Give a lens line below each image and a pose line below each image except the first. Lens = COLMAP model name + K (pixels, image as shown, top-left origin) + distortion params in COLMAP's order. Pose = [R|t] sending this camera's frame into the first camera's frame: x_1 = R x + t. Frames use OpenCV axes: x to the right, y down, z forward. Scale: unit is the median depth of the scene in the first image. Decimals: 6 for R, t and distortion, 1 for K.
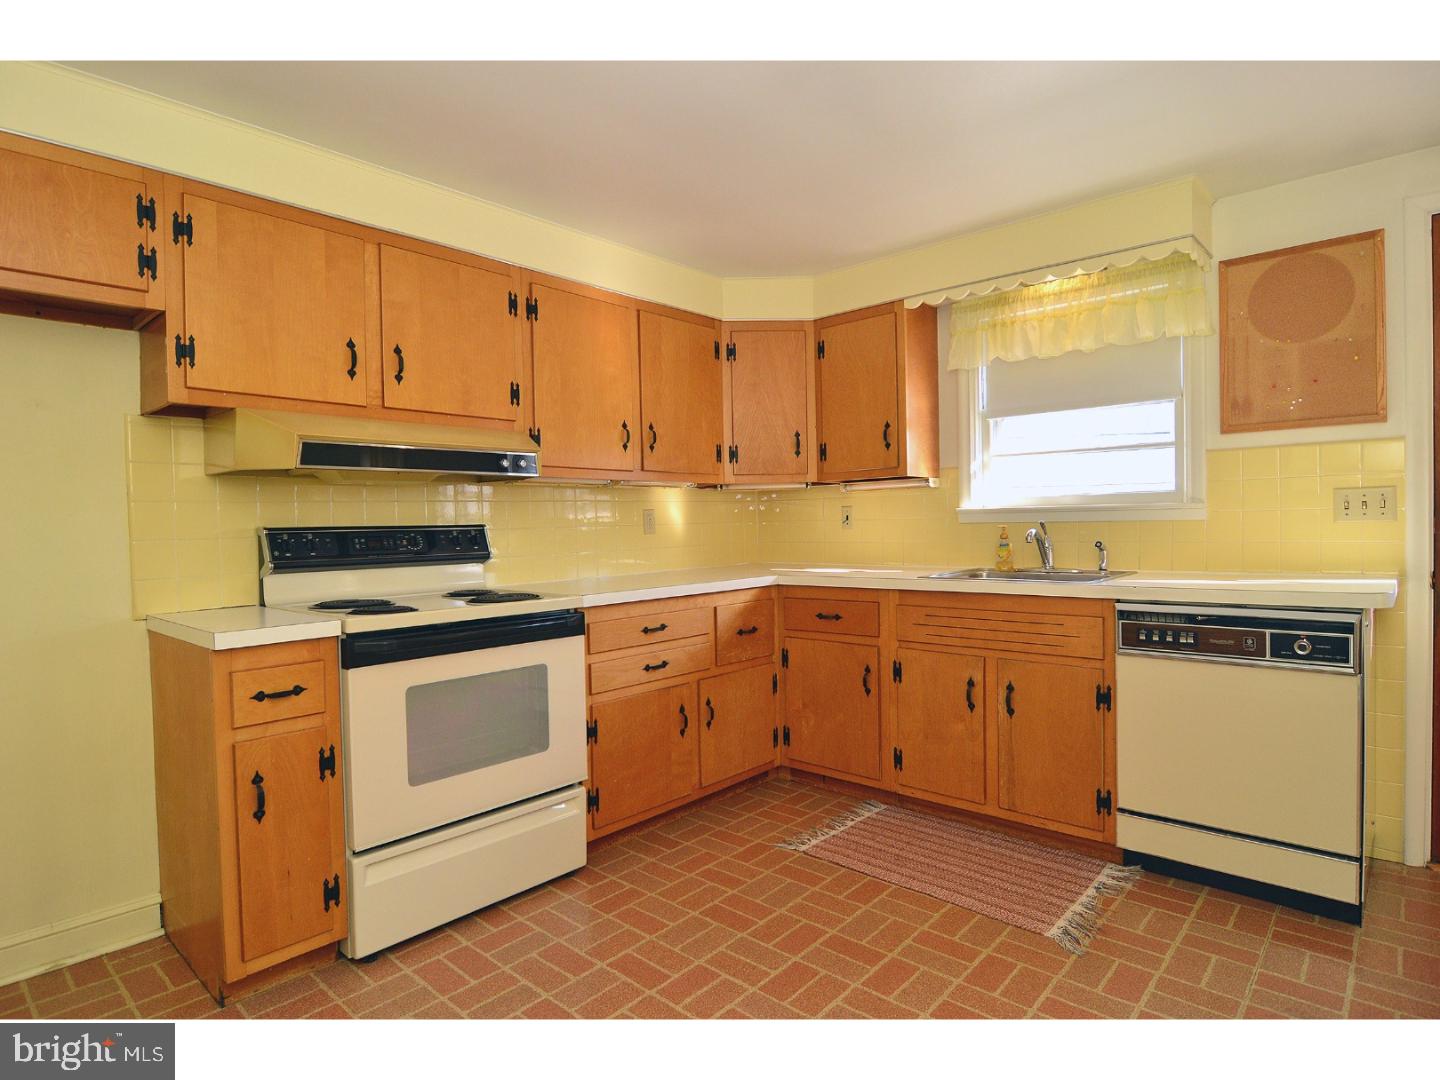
lens RADIAL K [[798.8, 0, 720.0], [0, 798.8, 540.0], [0, 0, 1]] dist [-0.003073, -0.002501]
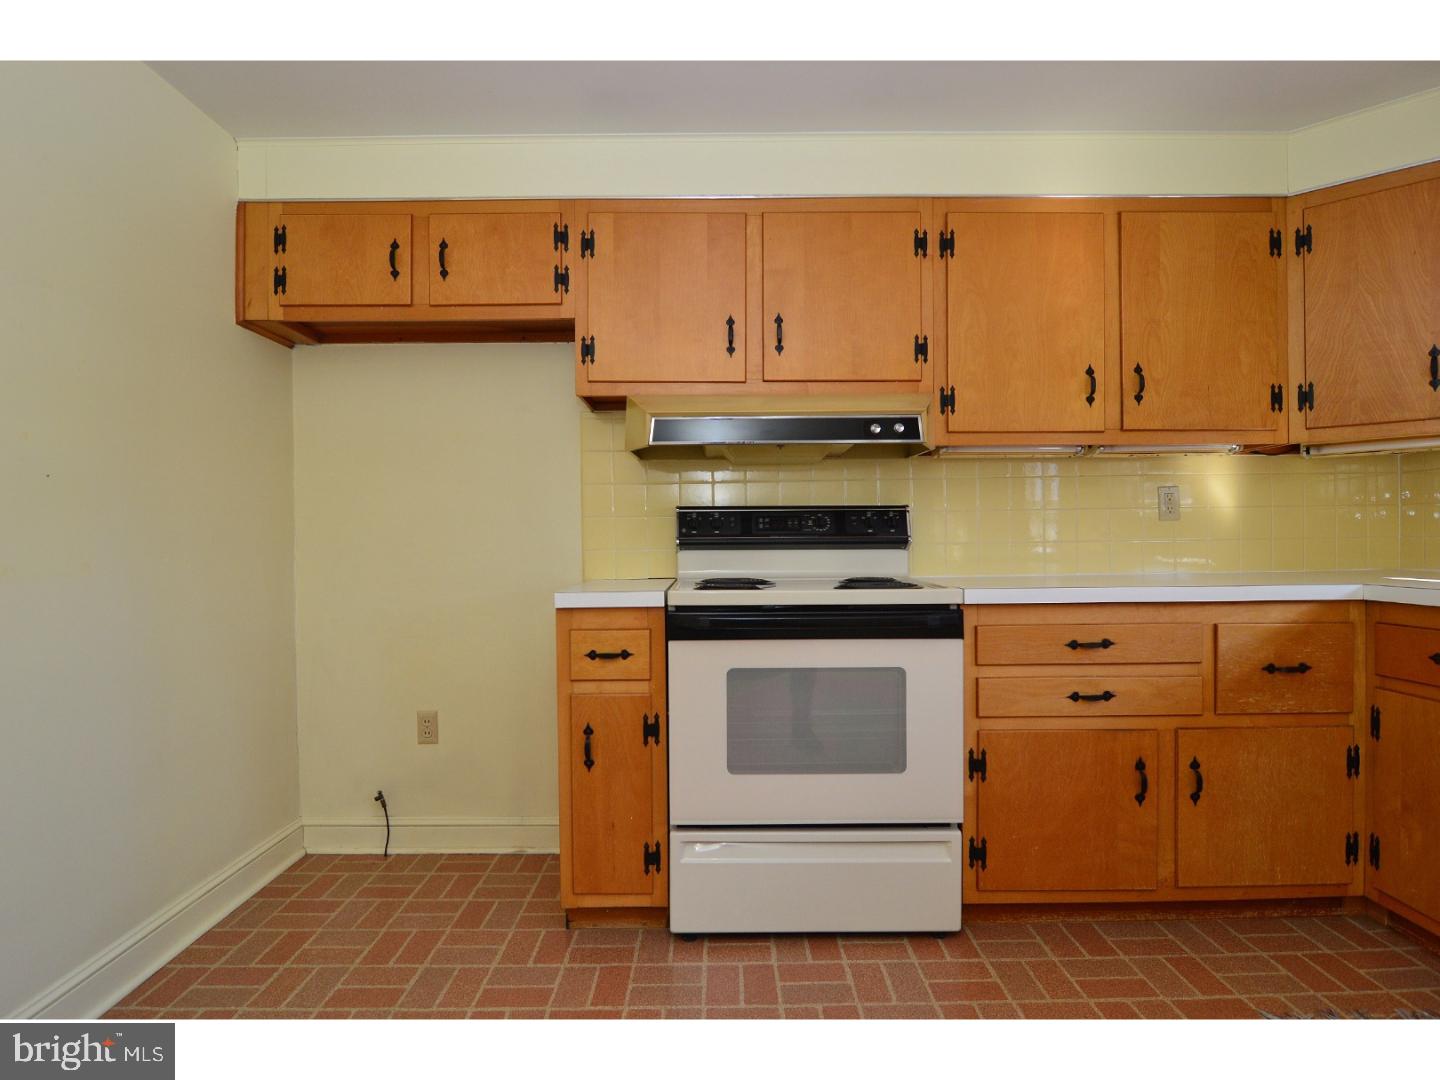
lens RADIAL K [[827.4, 0, 720.0], [0, 827.4, 540.0], [0, 0, 1]] dist [-0.002361, -0.011669]
pose [[0.666371, 0.015358, -0.745462, 0.256869], [-0.021288, 0.999772, 0.001568, 0.023131], [0.745316, 0.014824, 0.666546, 0.256209]]
